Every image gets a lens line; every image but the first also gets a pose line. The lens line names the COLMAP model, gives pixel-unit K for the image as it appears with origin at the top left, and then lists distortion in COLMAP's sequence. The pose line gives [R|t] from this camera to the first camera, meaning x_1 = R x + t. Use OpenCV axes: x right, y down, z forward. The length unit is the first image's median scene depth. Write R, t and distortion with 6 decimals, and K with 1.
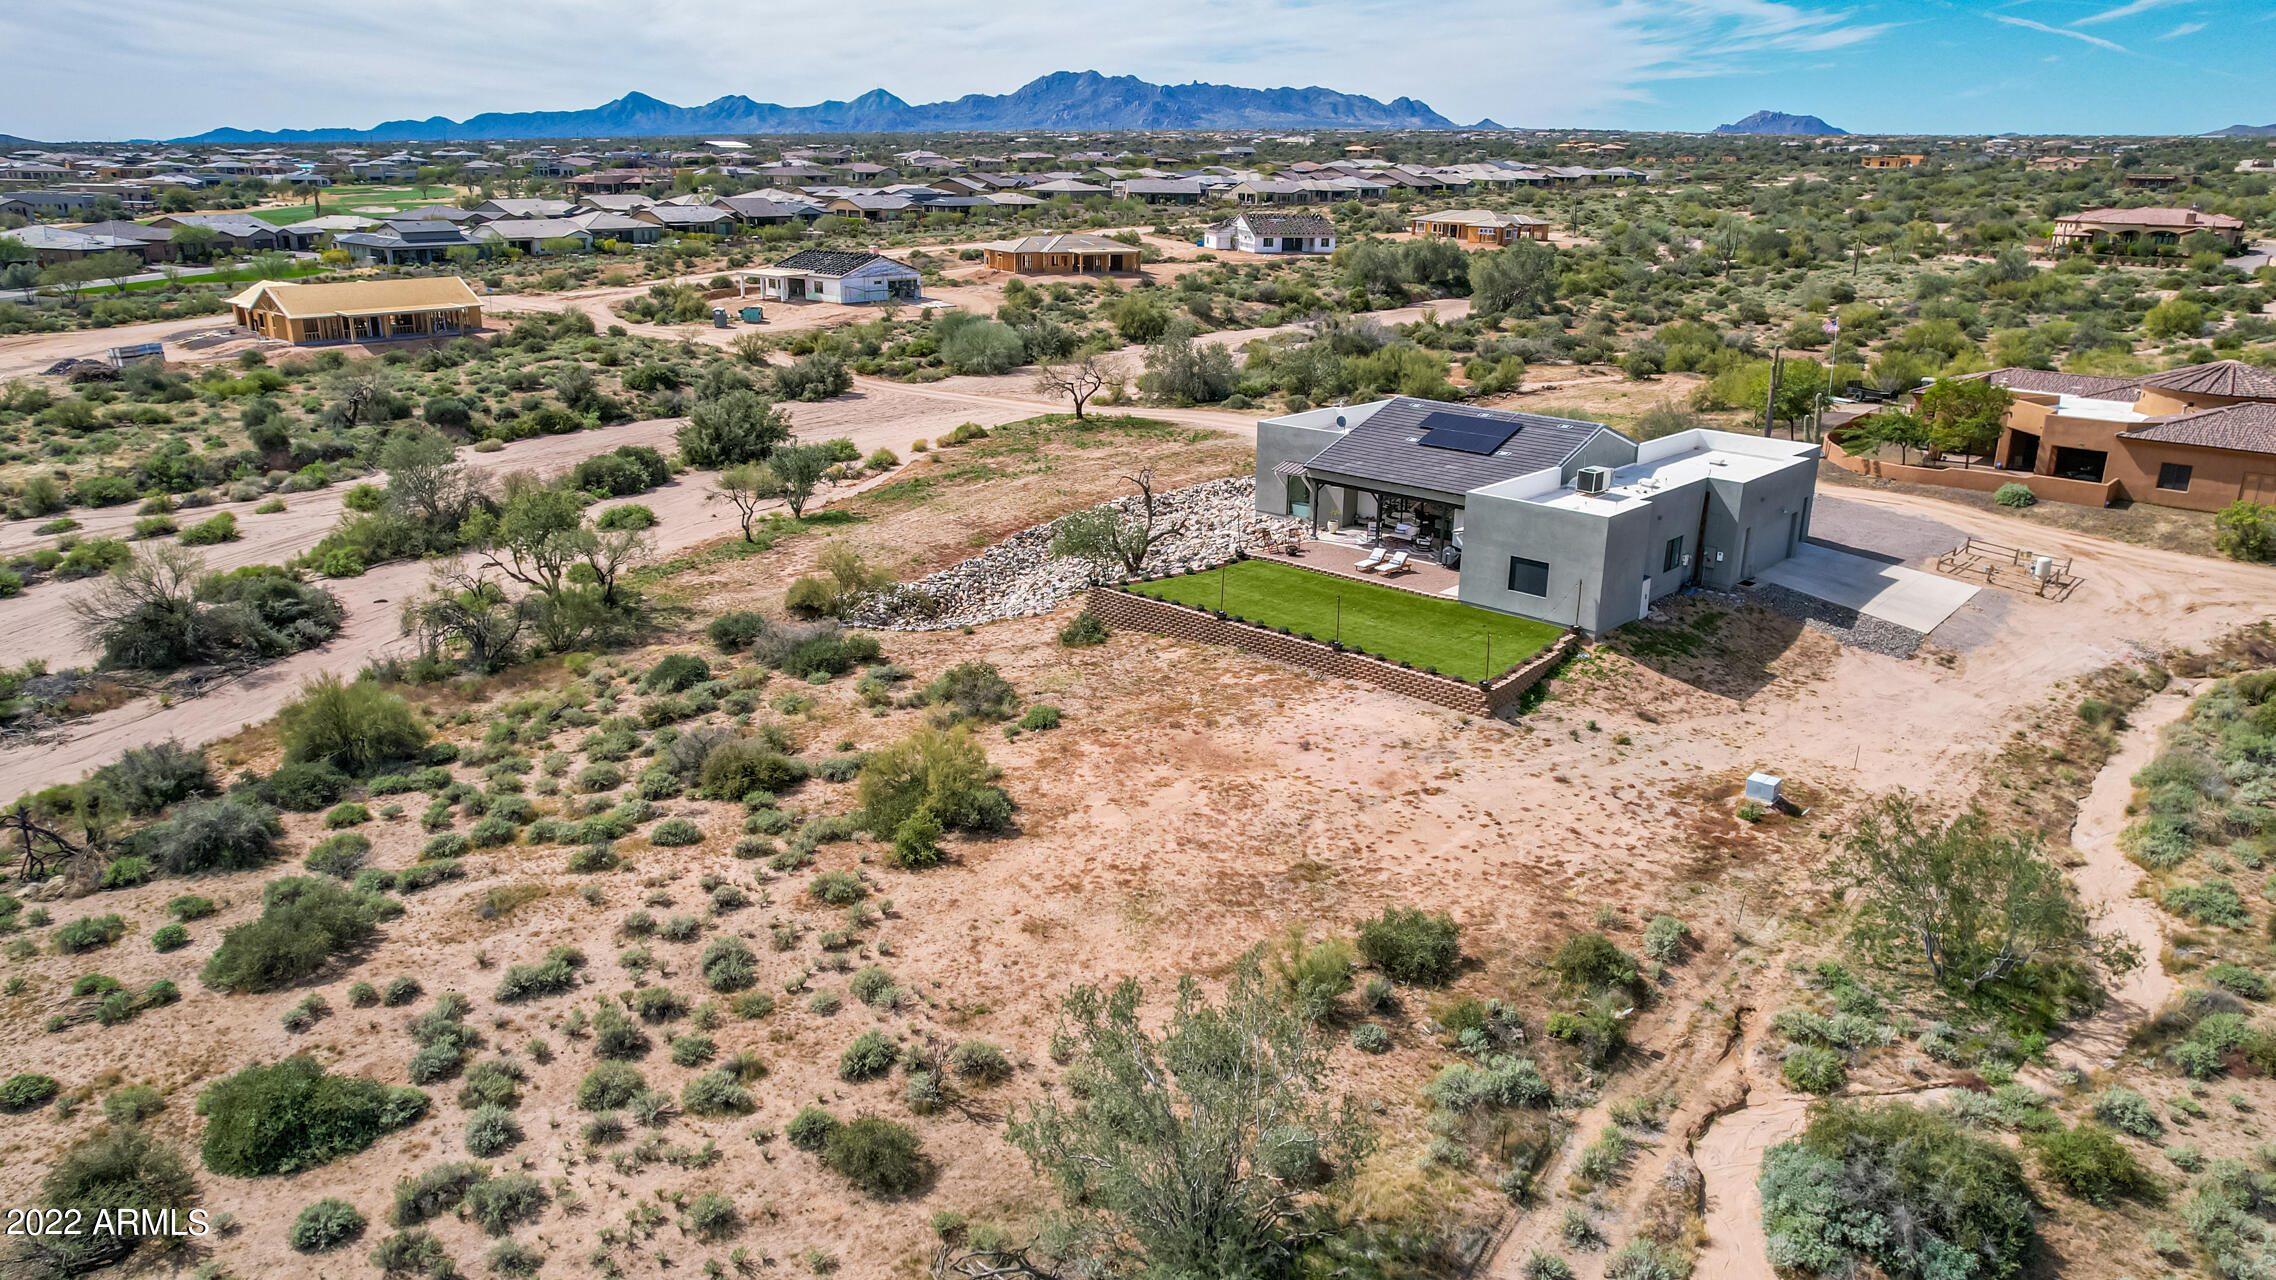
lens RADIAL K [[1511.9, 0, 1164.9], [0, 1511.9, 641.3], [0, 0, 1]] dist [-0.049195, 0.002817]
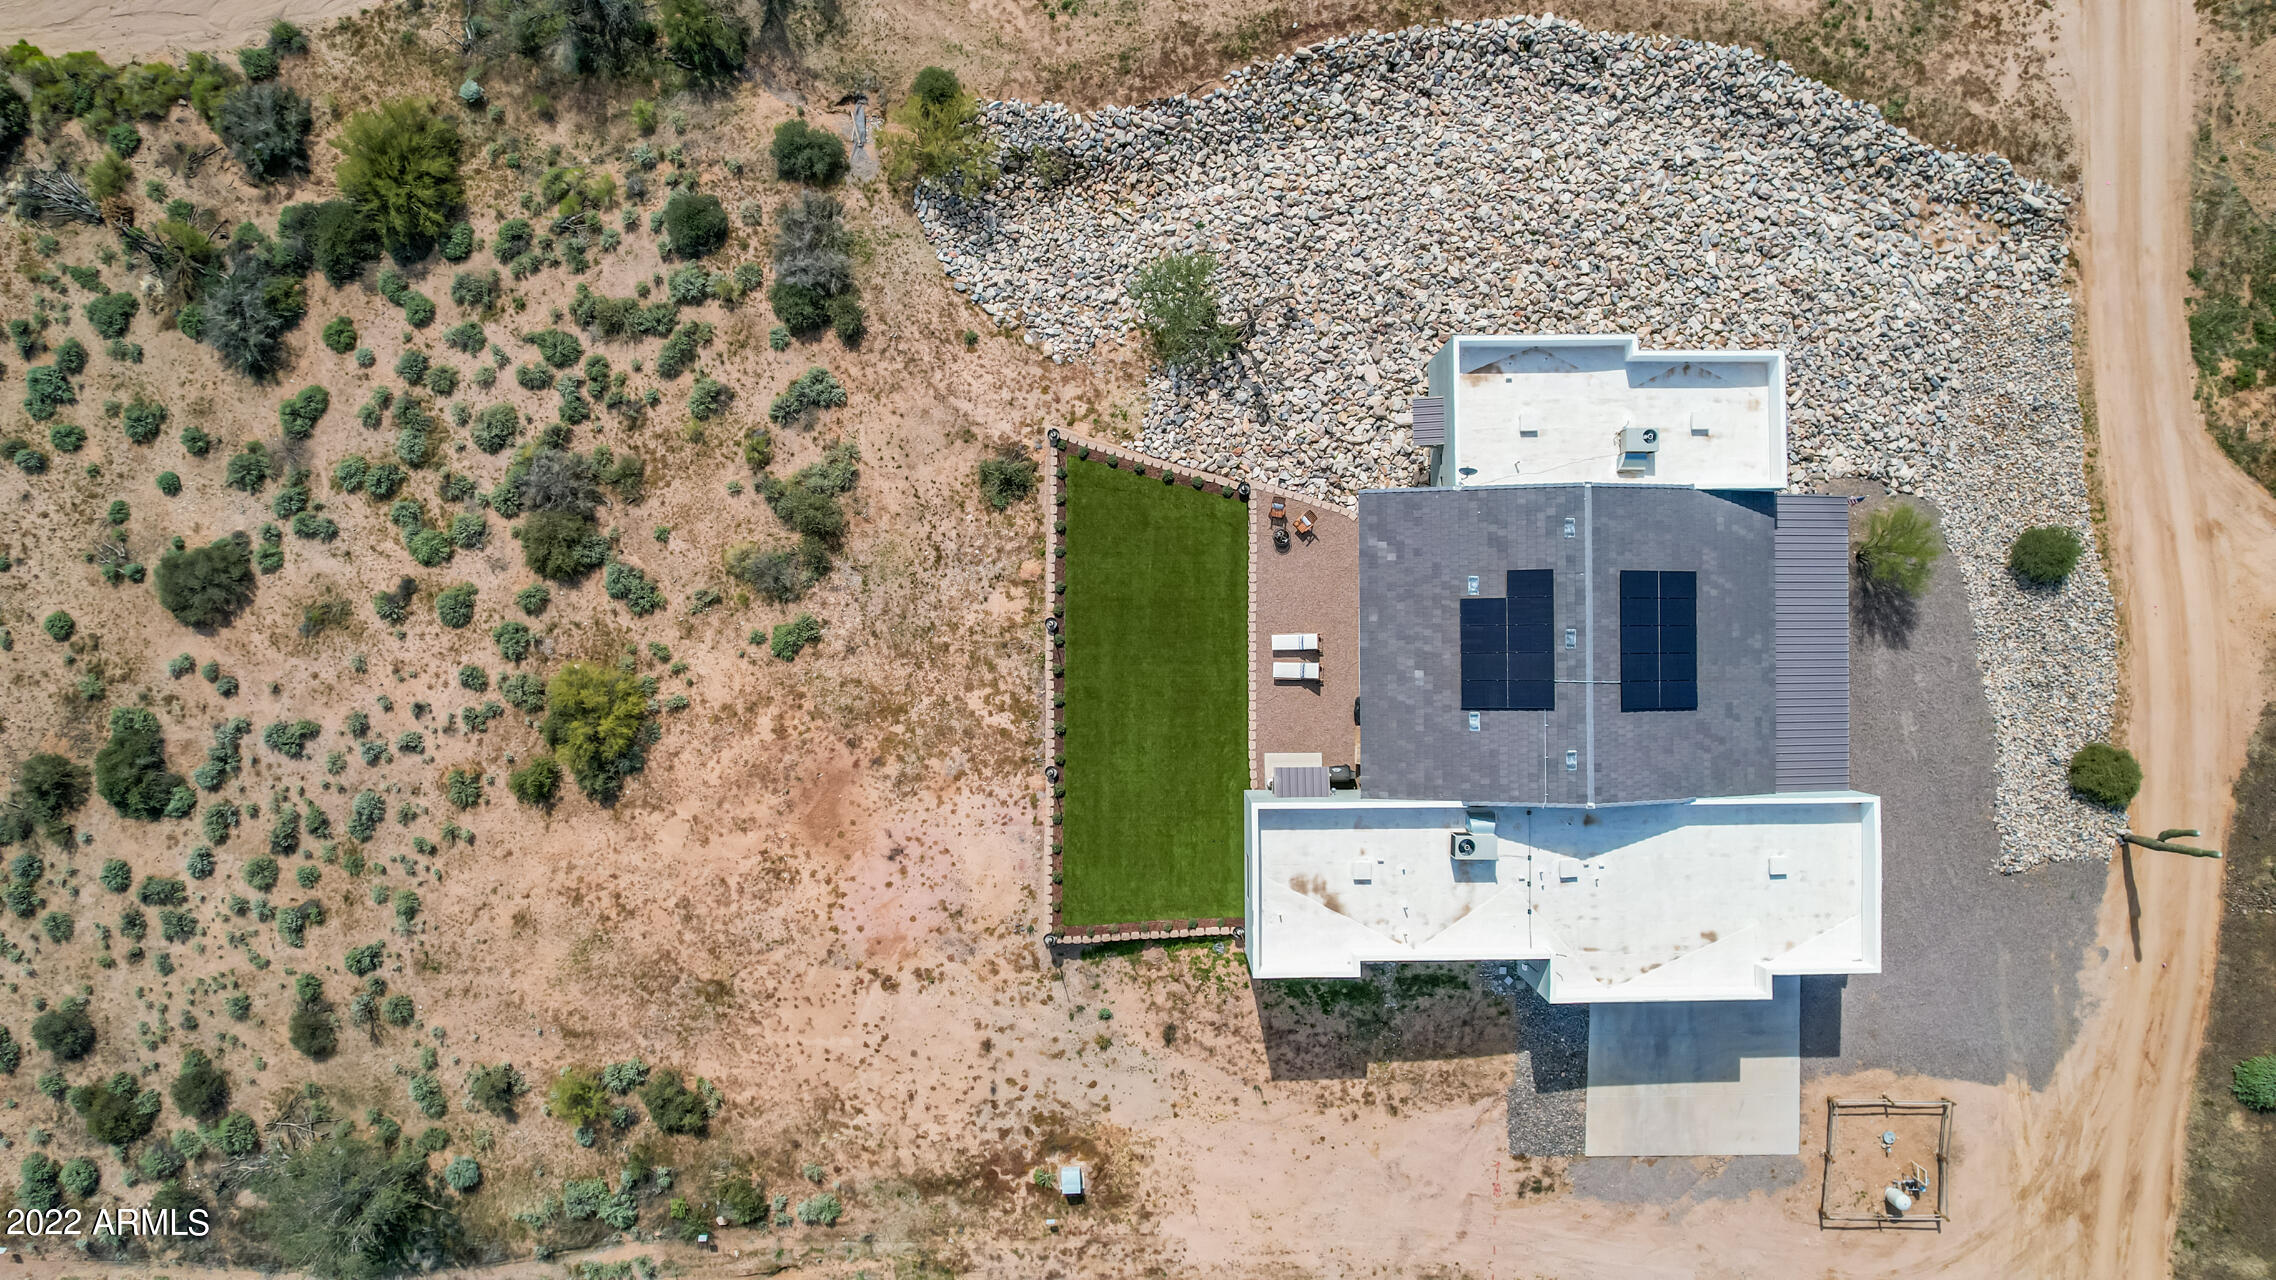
lens RADIAL K [[1525.0, 0, 1149.9], [0, 1525.0, 637.7], [0, 0, 1]] dist [-0.083716, 0.083678]
pose [[0.672213, 0.740161, -0.017092, 0.127841], [-0.214428, 0.216736, 0.952390, -1.186706], [0.708626, -0.636544, 0.304404, 0.930818]]
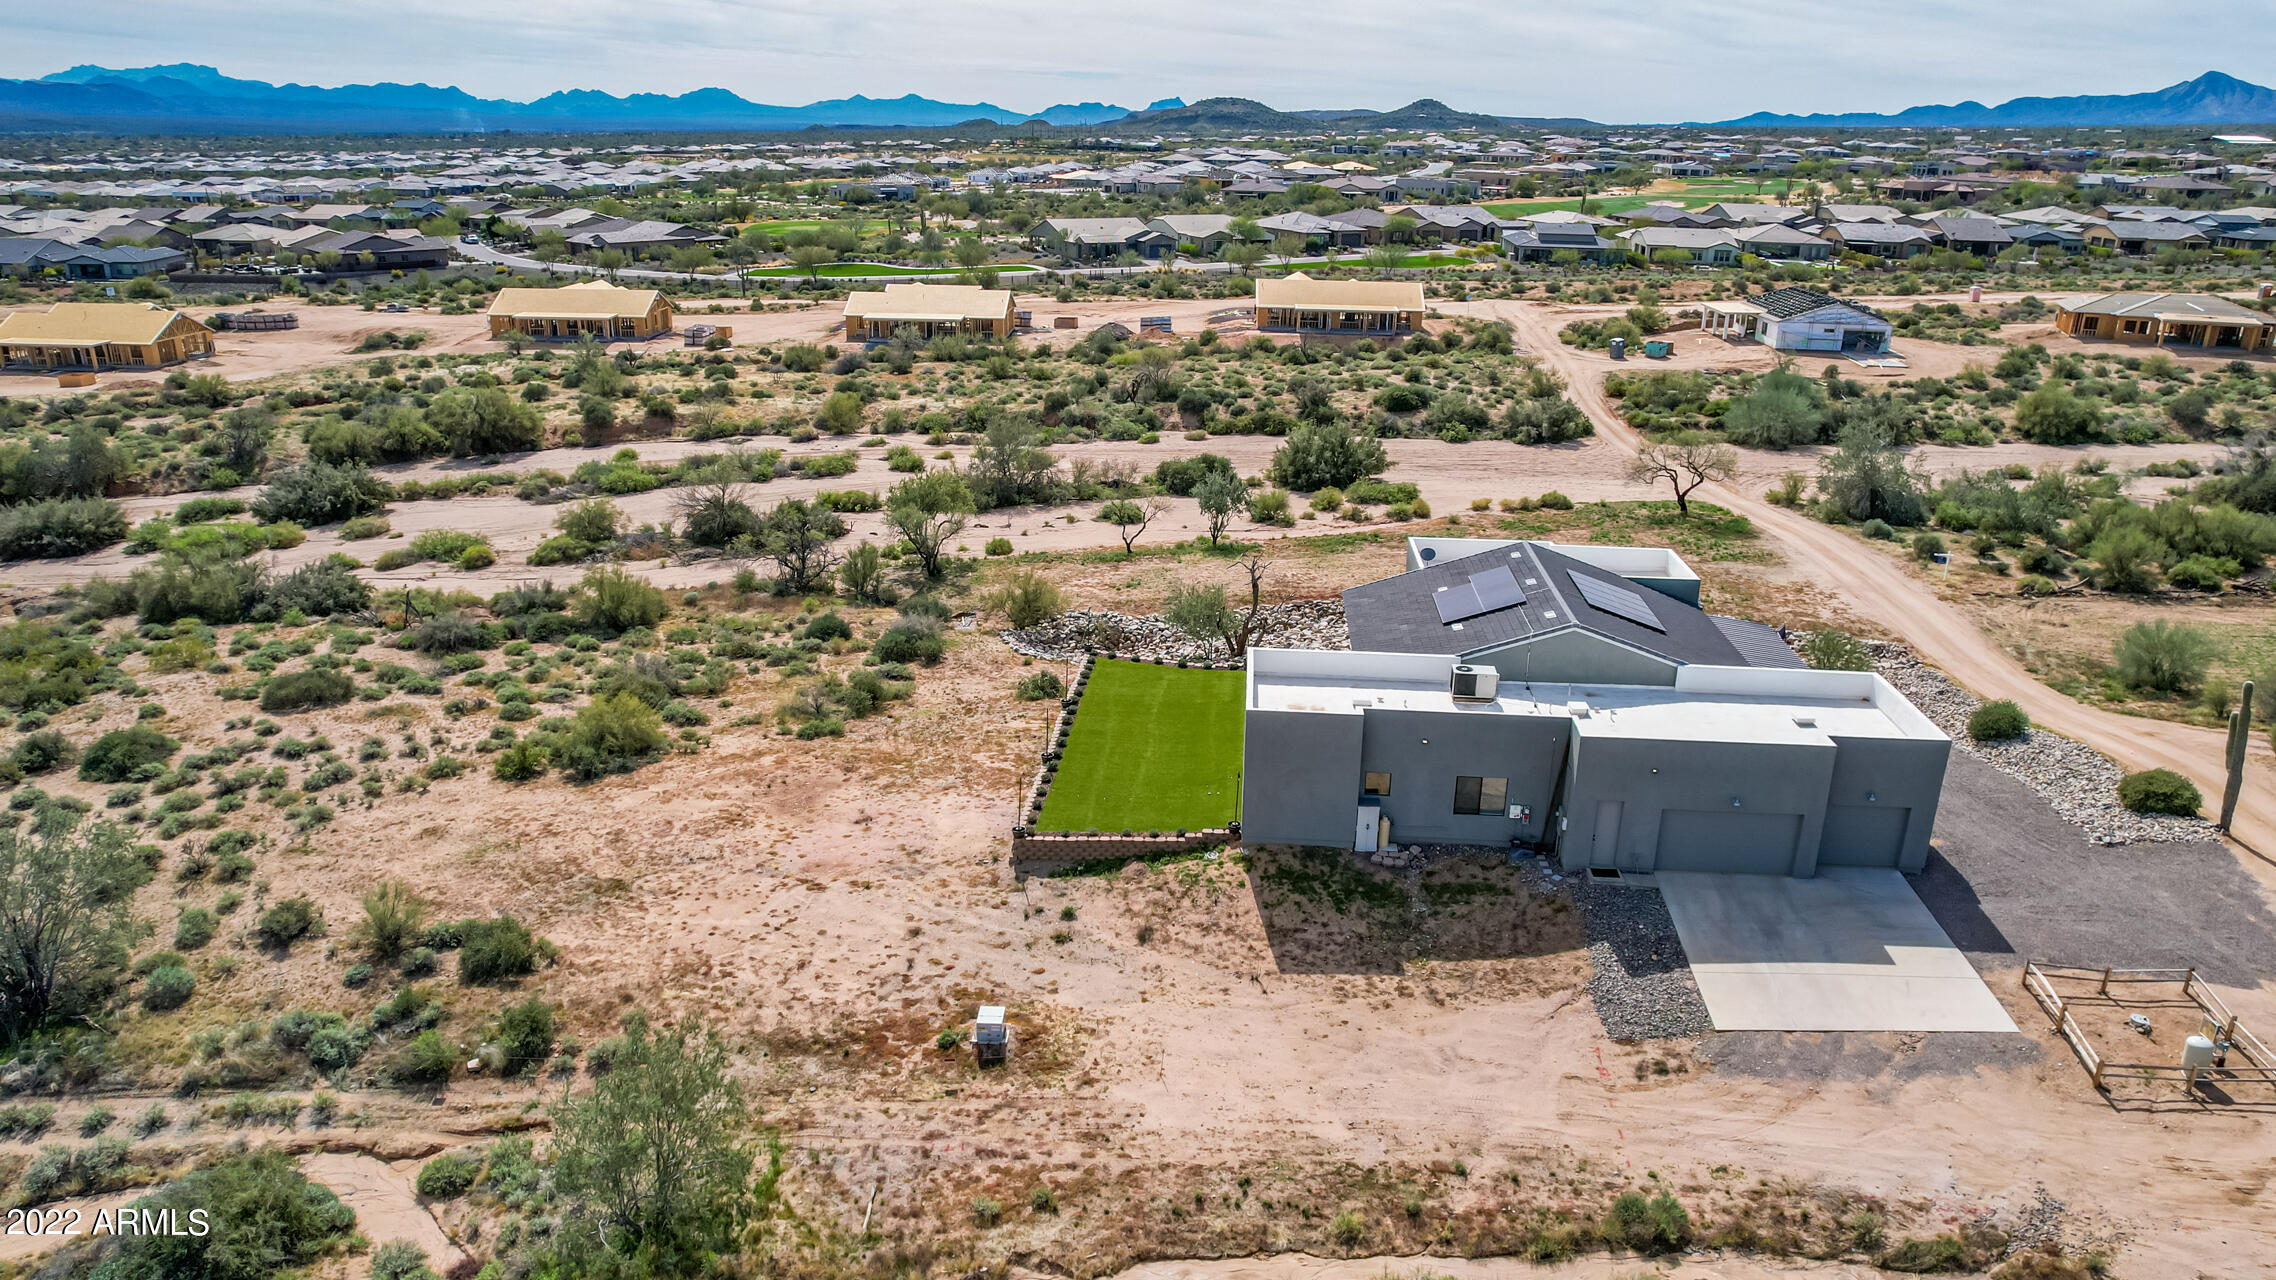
lens RADIAL K [[1525.6, 0, 1159.4], [0, 1525.6, 673.1], [0, 0, 1]] dist [-0.074145, 0.065906]
pose [[0.618412, 0.266349, -0.739341, 1.046132], [-0.247270, 0.958976, 0.138647, -0.245186], [0.745938, 0.097076, 0.658902, 0.453343]]
